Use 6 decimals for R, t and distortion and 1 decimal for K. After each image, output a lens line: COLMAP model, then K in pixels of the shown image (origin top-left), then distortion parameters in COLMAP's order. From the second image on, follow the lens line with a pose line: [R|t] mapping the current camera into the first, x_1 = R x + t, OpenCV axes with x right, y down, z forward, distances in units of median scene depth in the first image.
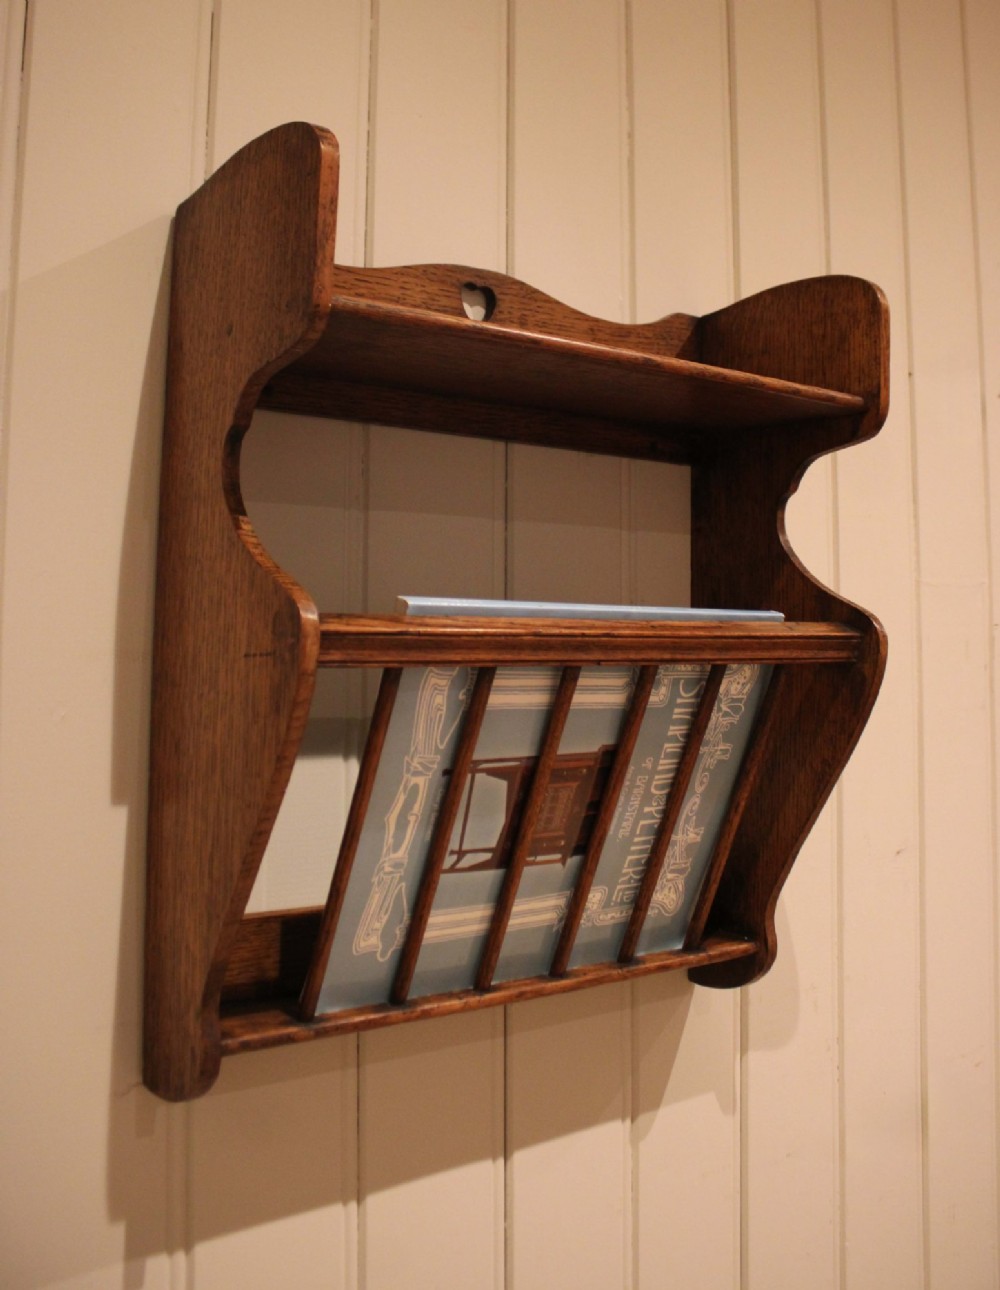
lens RADIAL K [[1317.1, 0, 490.8], [0, 1317.1, 502.1], [0, 0, 1]] dist [-0.076257, 0.000000]
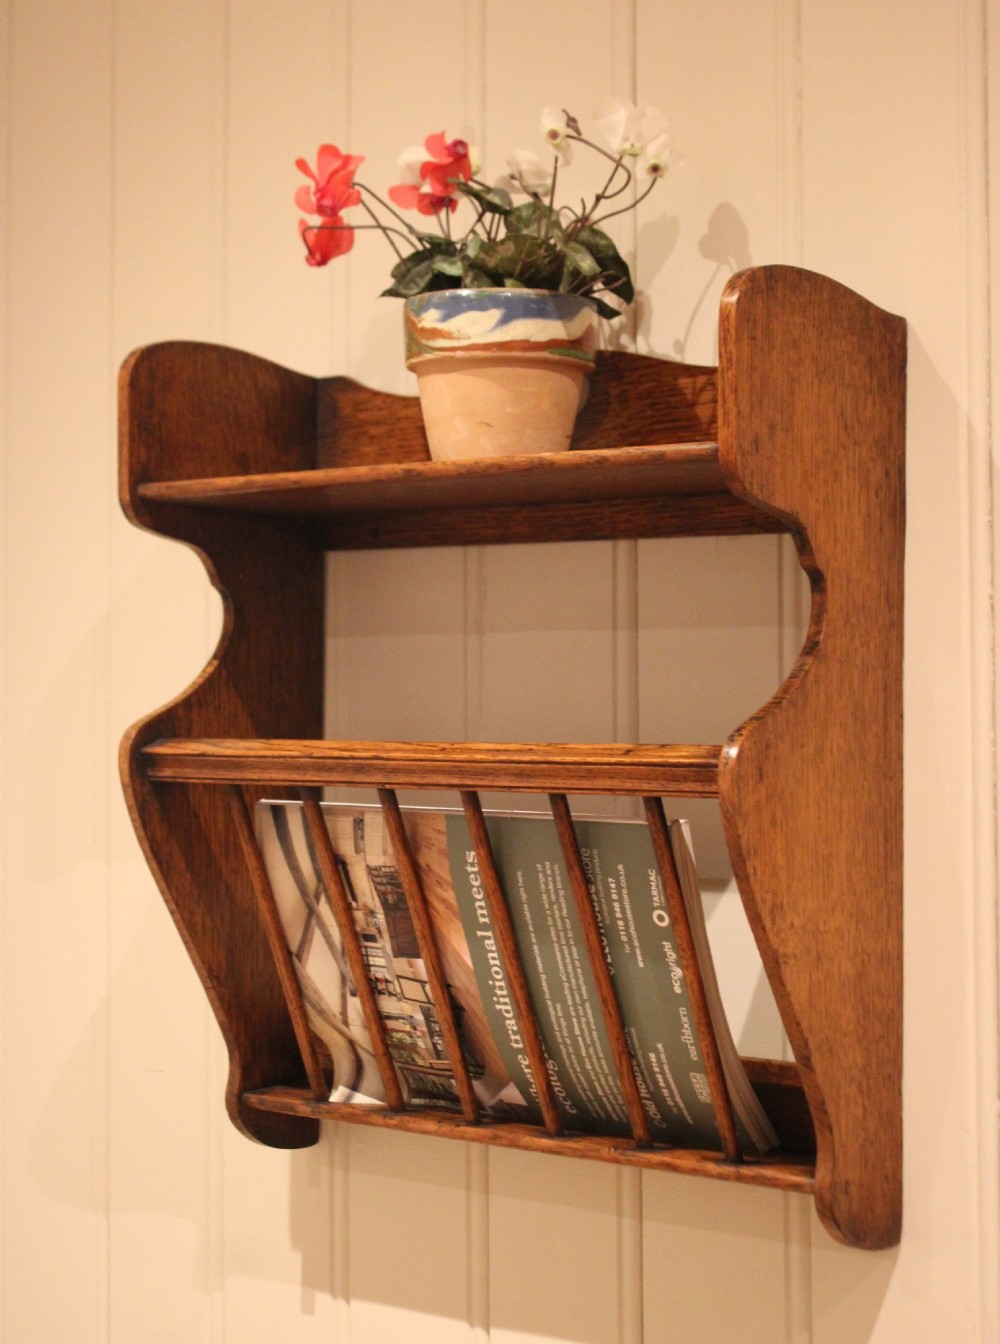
lens RADIAL K [[2305.8, 0, 467.2], [0, 2305.8, 664.6], [0, 0, 1]] dist [0.050307, 0.000000]
pose [[0.264019, -0.039249, -0.963719, 1.649506], [0.084378, 0.996281, -0.017459, 0.061356], [0.960820, -0.076707, 0.266349, 0.555190]]
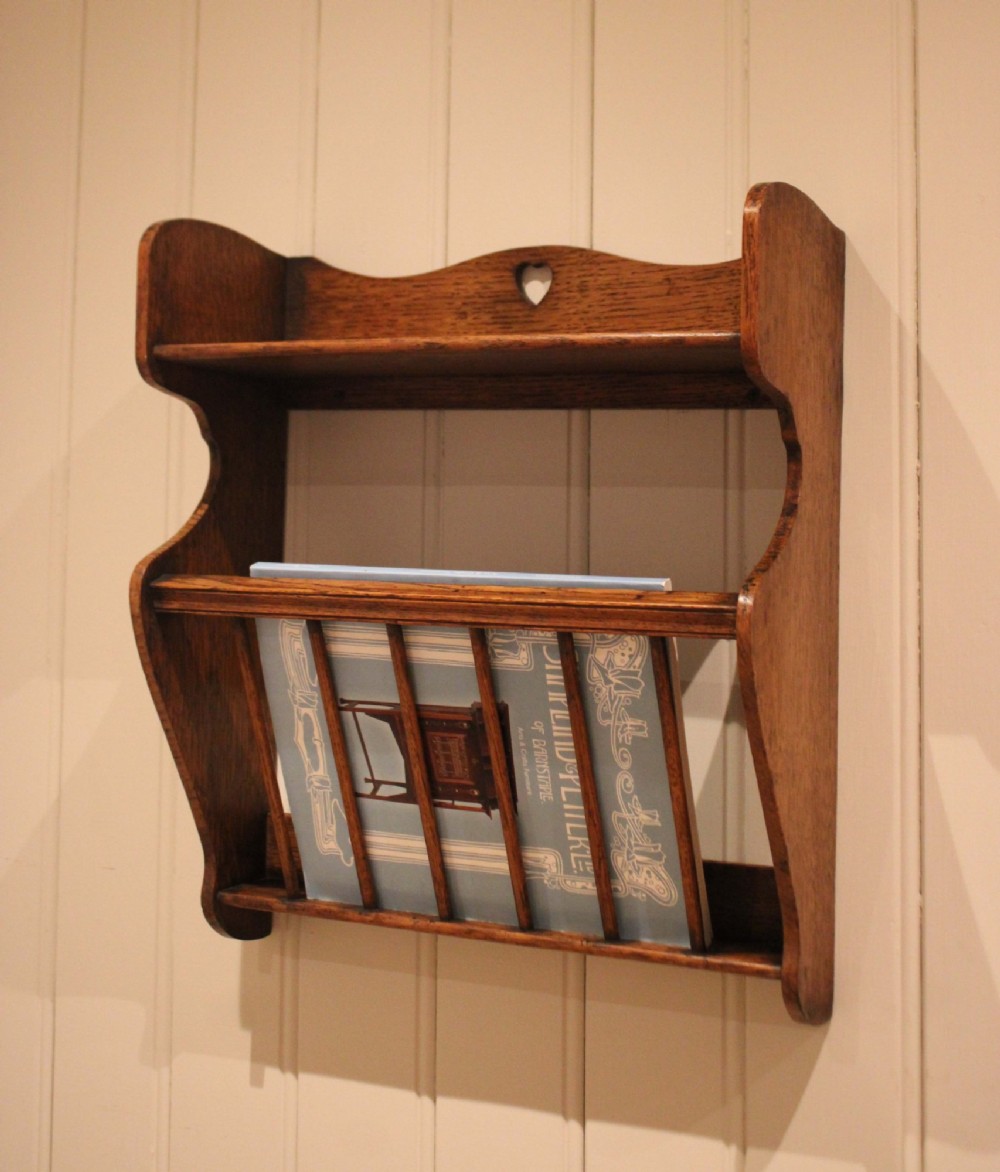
lens RADIAL K [[1871.7, 0, 463.3], [0, 1871.7, 439.2], [0, 0, 1]] dist [0.014208, 0.000000]
pose [[0.442616, -0.058331, -0.894812, 1.429160], [0.063084, 0.997435, -0.033817, 0.022482], [0.894490, -0.041480, 0.445160, 0.318285]]
